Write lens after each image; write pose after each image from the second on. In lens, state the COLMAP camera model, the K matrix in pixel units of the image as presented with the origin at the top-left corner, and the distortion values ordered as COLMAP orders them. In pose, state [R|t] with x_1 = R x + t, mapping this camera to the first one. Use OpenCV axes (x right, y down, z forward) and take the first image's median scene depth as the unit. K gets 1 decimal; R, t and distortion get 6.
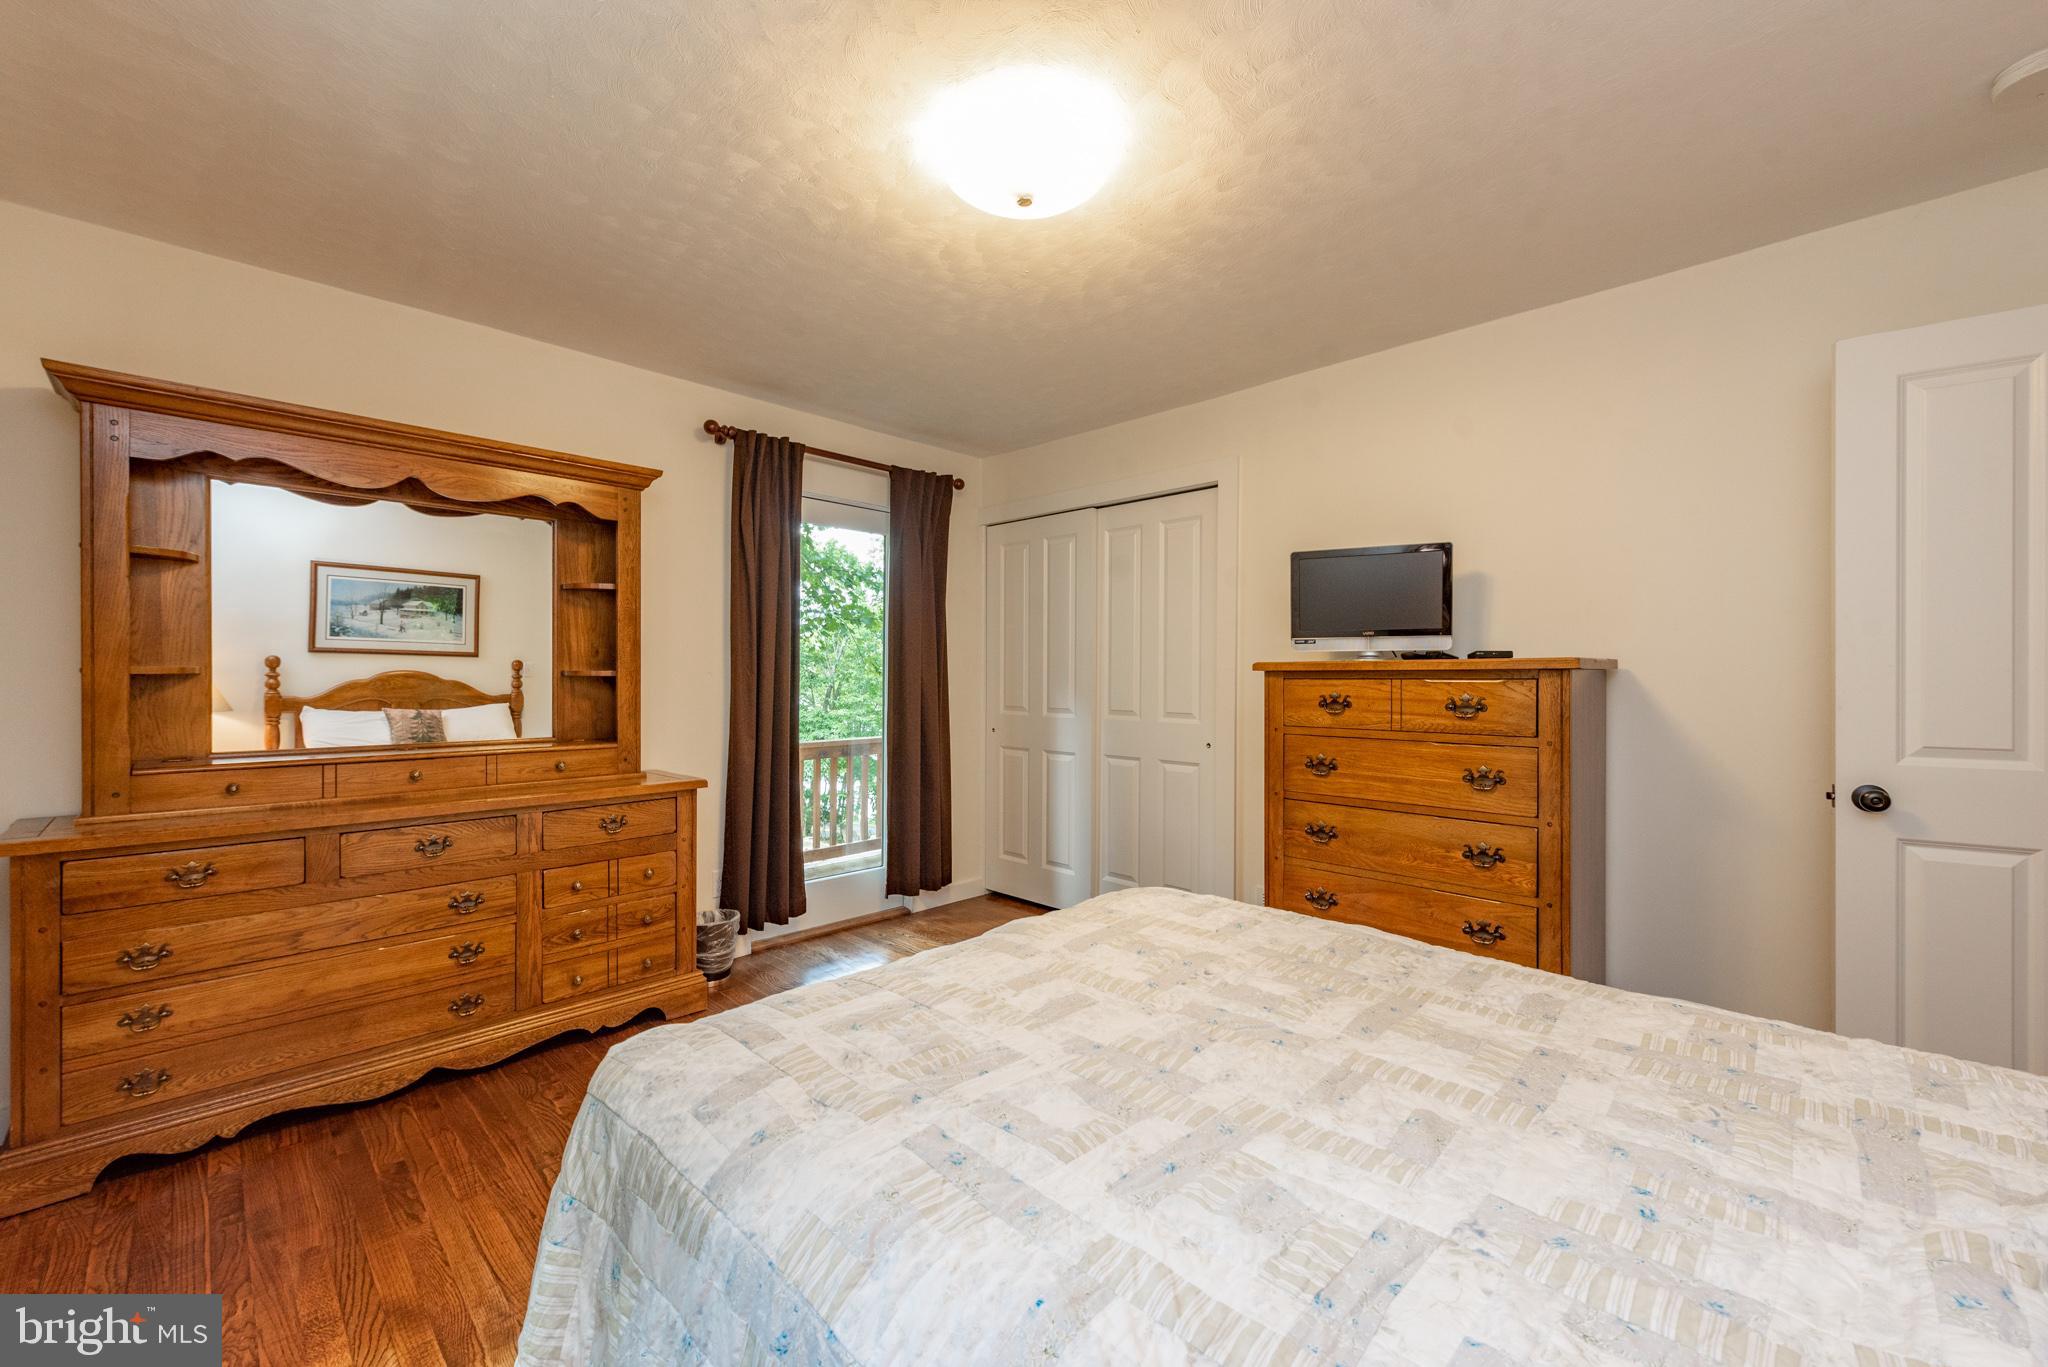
lens RADIAL K [[816.9, 0, 1025.2], [0, 816.9, 695.2], [0, 0, 1]] dist [0.001569, -0.000114]
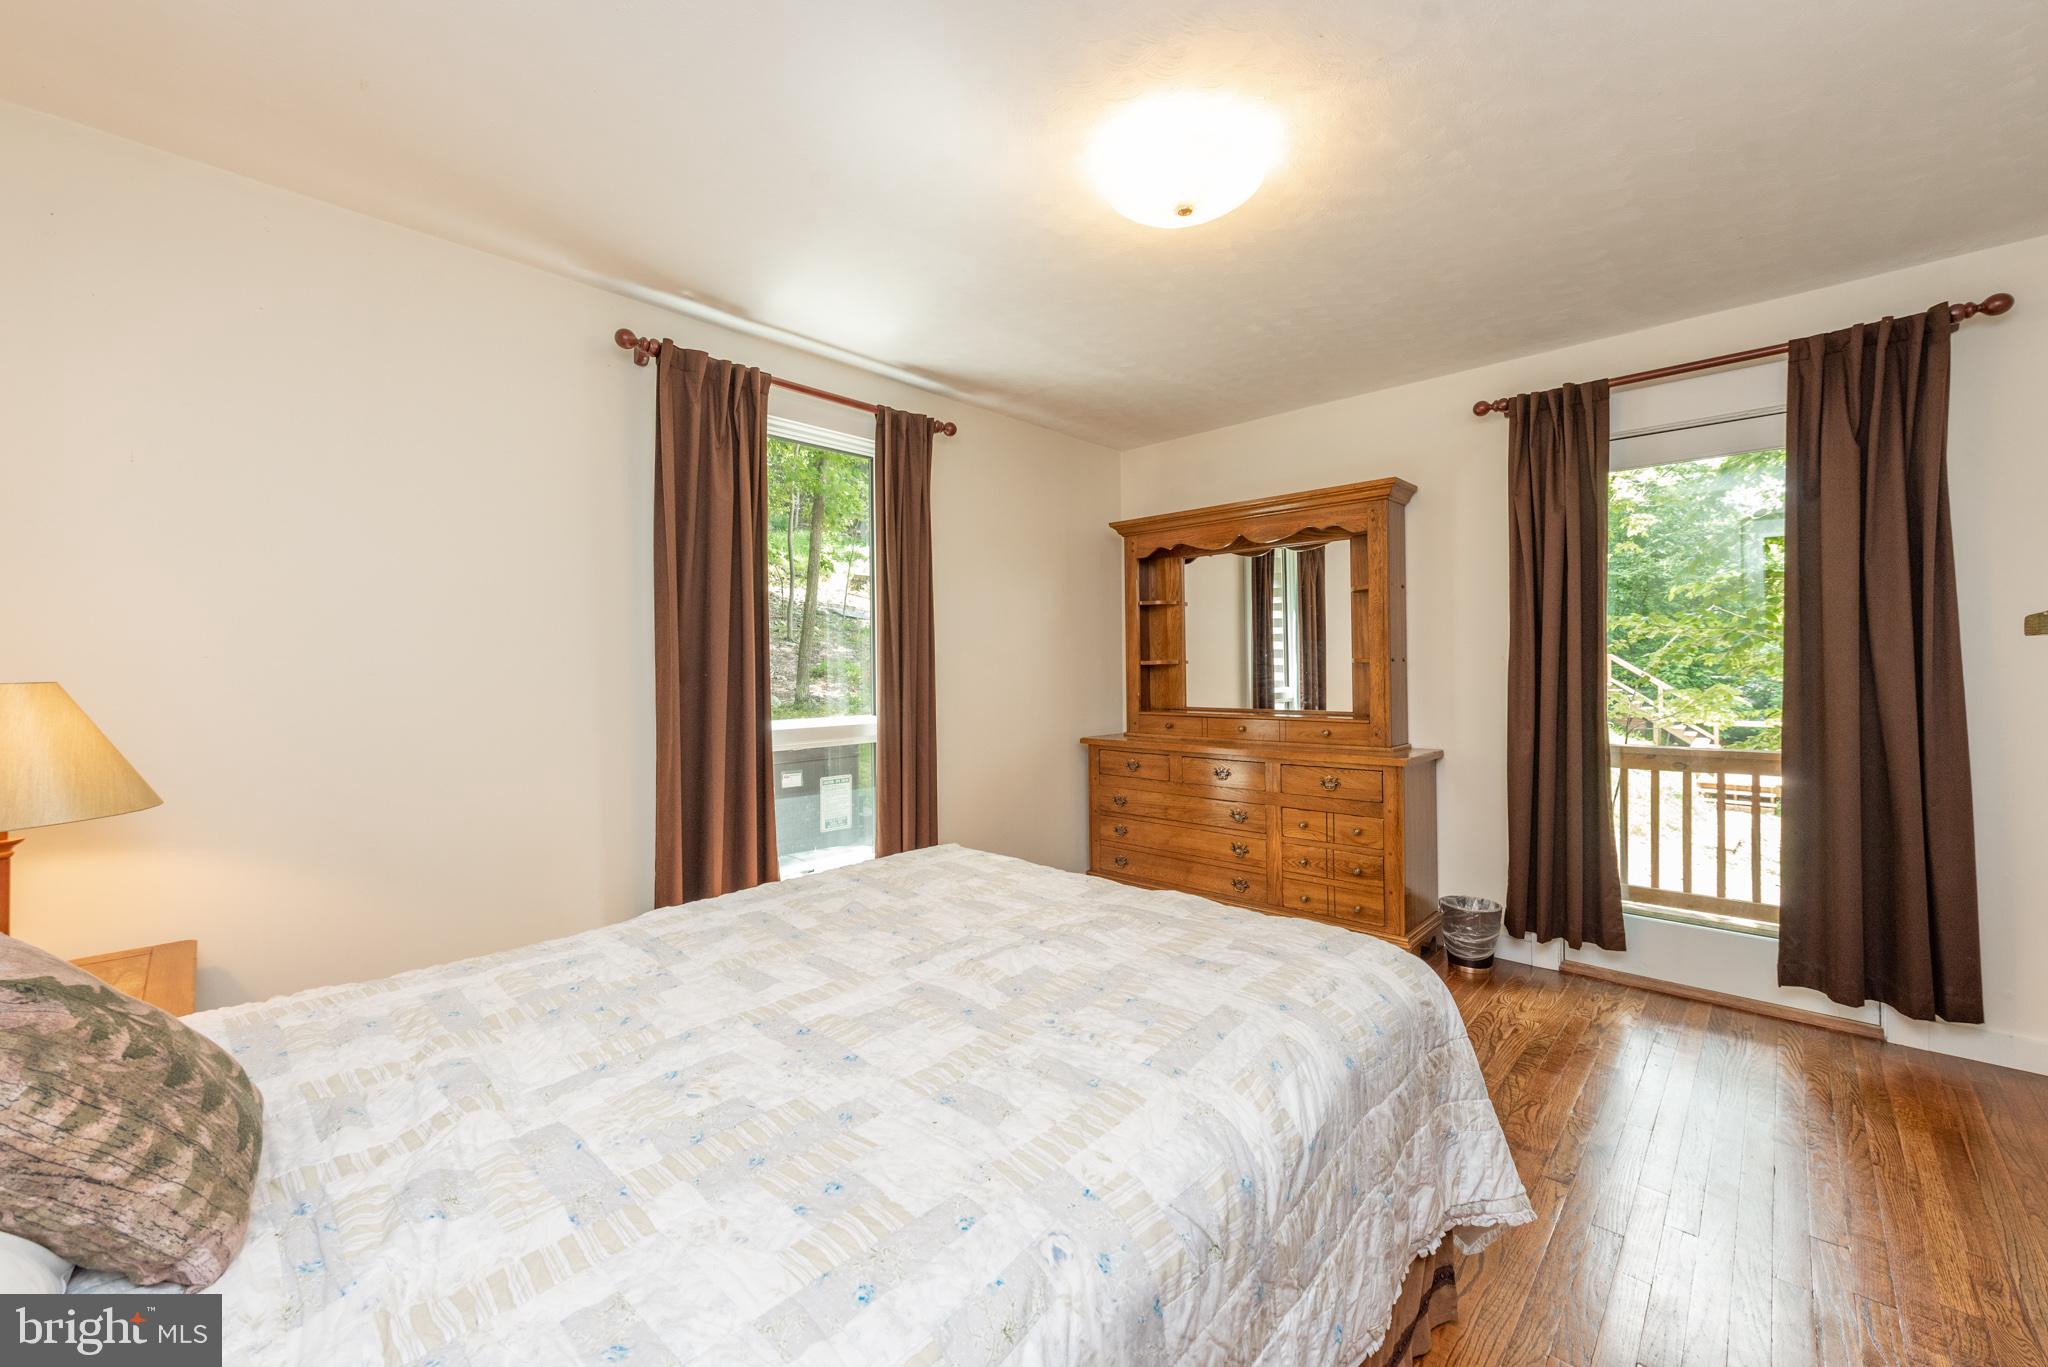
lens RADIAL K [[800.4, 0, 1024.0], [0, 800.4, 683.5], [0, 0, 1]] dist [0.000858, -0.000637]
pose [[0.021270, 0.017789, -0.999615, 0.684596], [-0.012419, 0.999769, 0.017528, -0.007825], [0.999697, 0.012041, 0.021486, 0.516191]]
